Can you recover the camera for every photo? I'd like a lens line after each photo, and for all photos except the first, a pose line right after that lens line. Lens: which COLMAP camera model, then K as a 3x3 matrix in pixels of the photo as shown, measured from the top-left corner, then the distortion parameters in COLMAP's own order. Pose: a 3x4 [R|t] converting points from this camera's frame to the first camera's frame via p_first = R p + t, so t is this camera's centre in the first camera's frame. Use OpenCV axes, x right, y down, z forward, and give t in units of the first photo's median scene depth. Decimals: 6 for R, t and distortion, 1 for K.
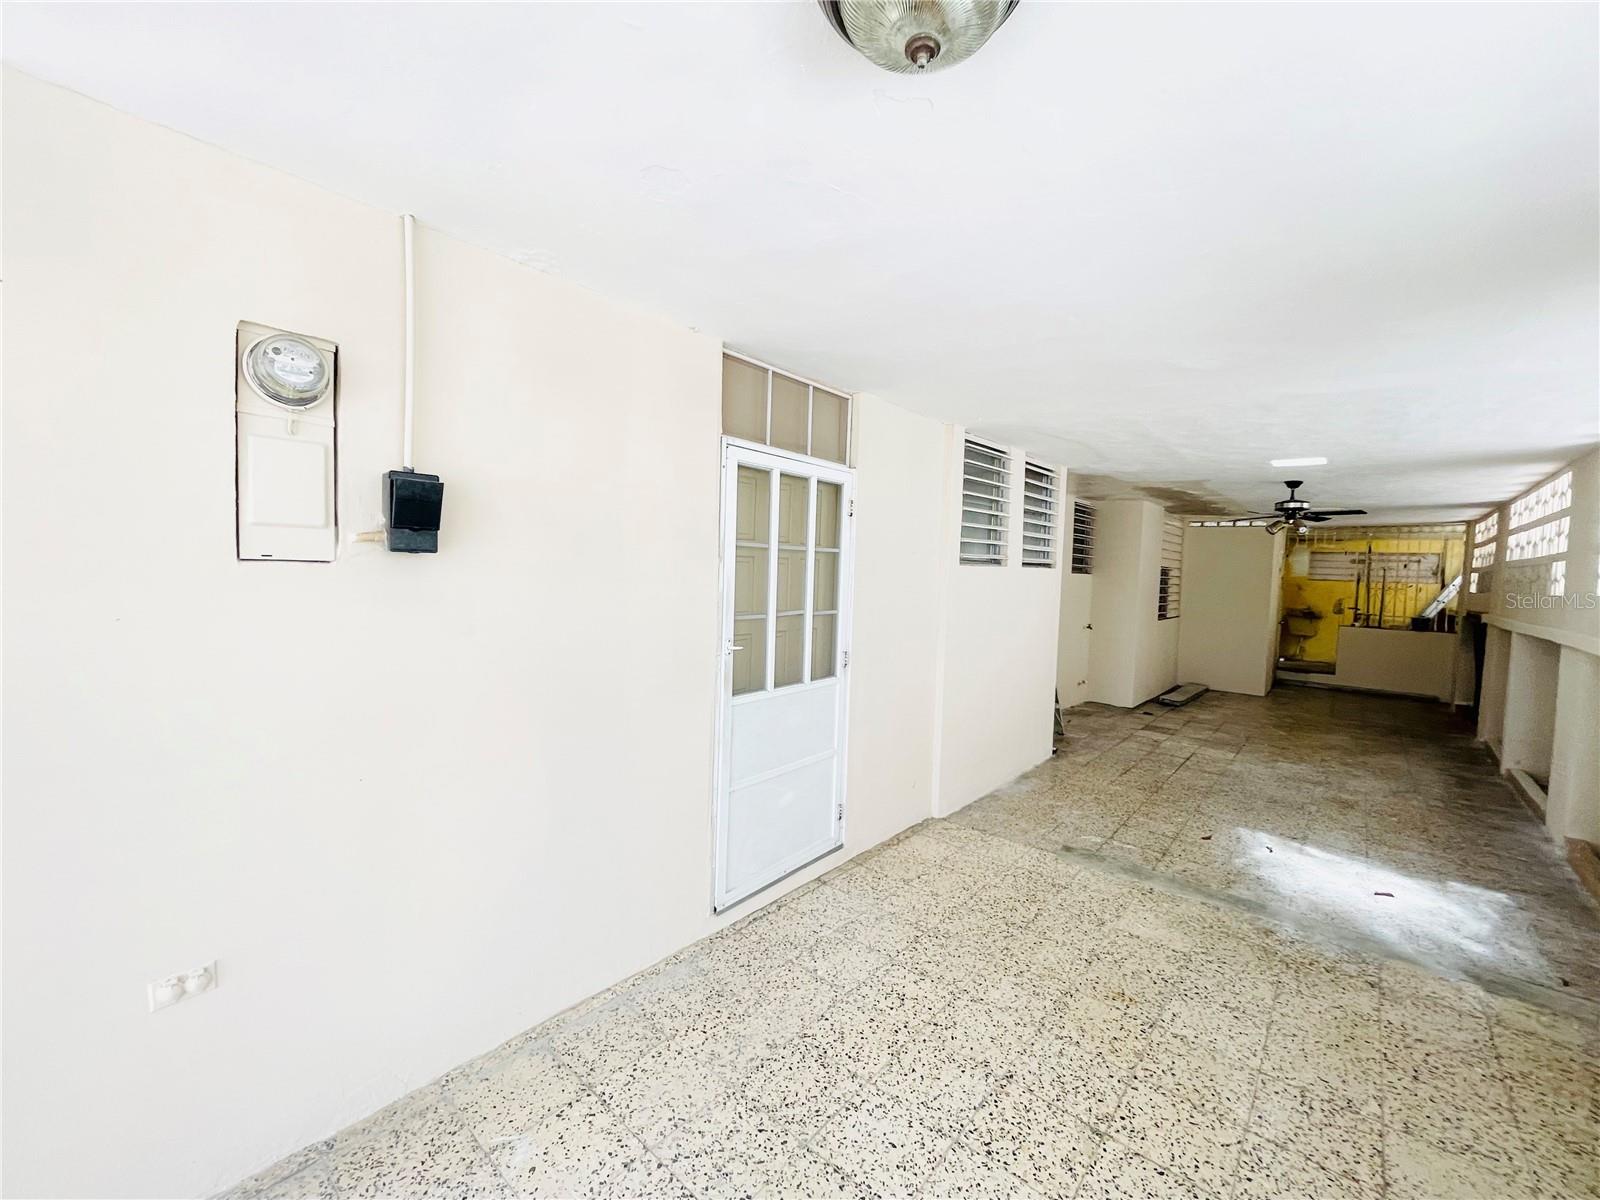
lens RADIAL K [[656.6, 0, 792.6], [0, 656.6, 599.9], [0, 0, 1]] dist [-0.007573, 0.003052]
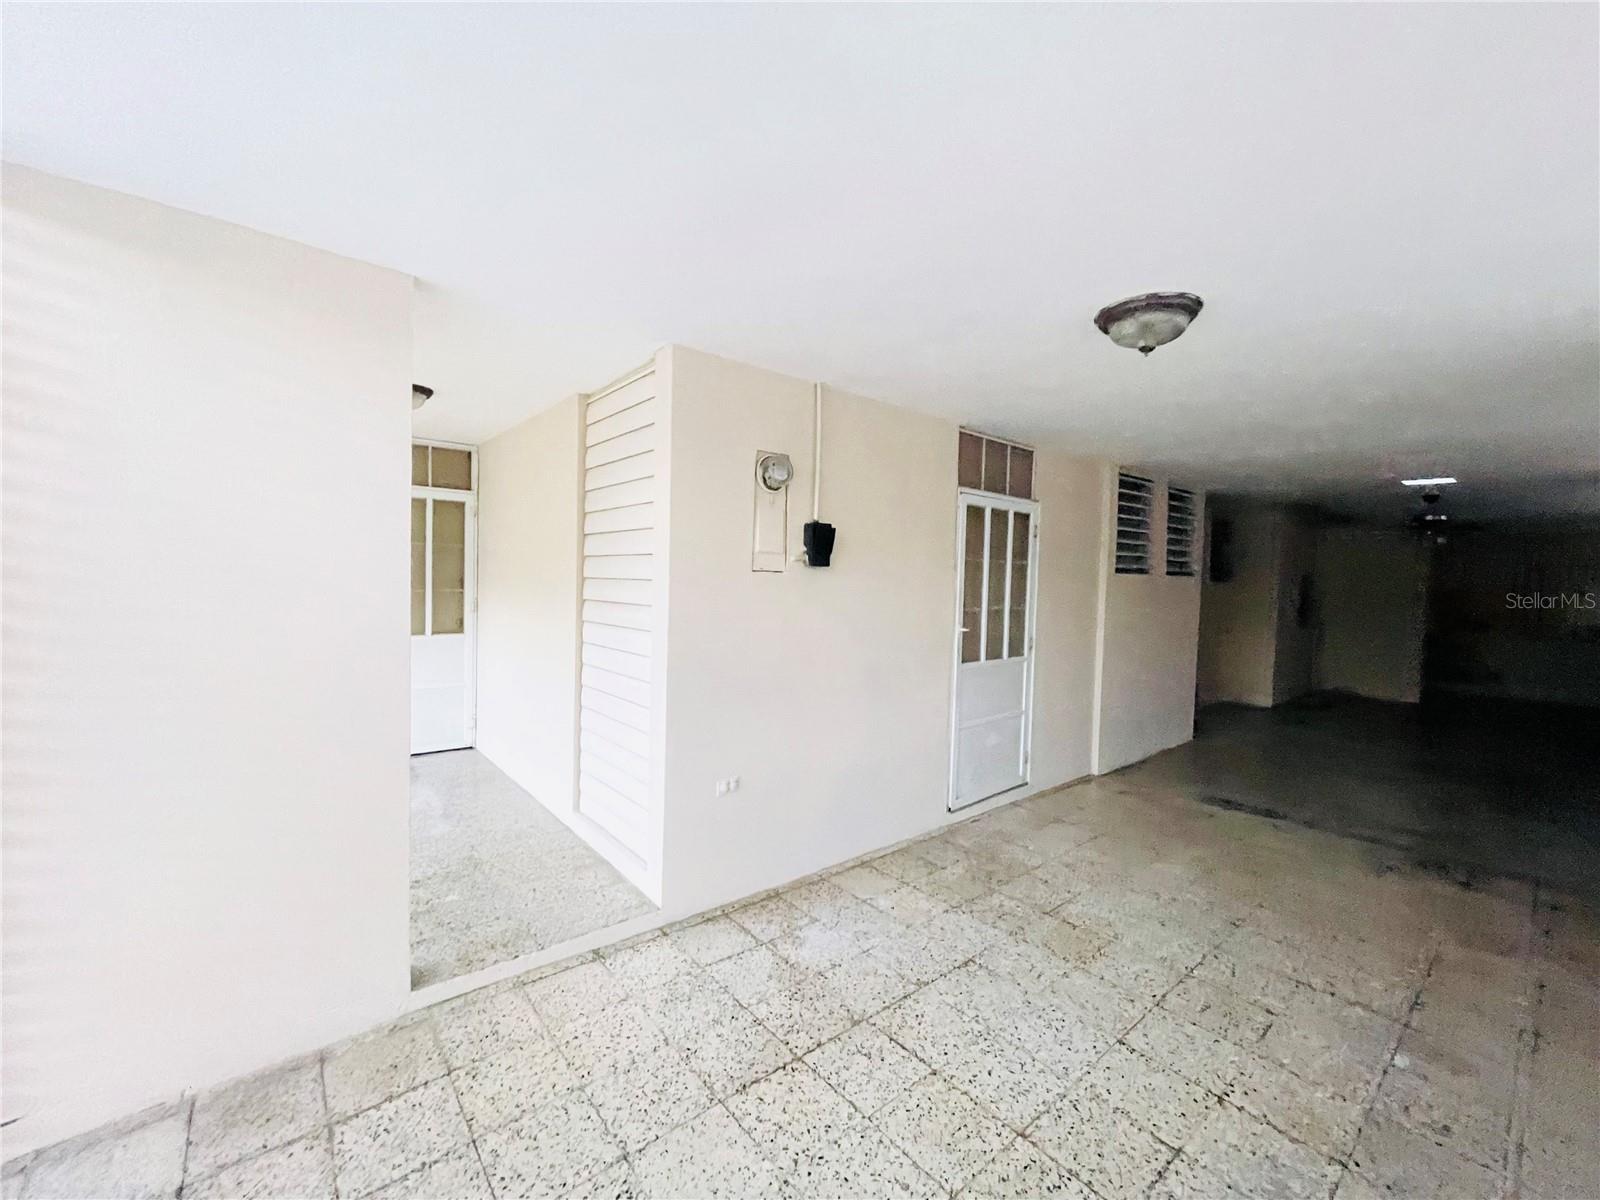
lens RADIAL K [[656.6, 0, 792.6], [0, 656.6, 599.9], [0, 0, 1]] dist [-0.007573, 0.003052]
pose [[0.986829, 0.001266, -0.161764, -0.202951], [-0.004159, 0.999837, -0.017547, 0.029206], [0.161715, 0.017988, 0.986674, -0.452602]]
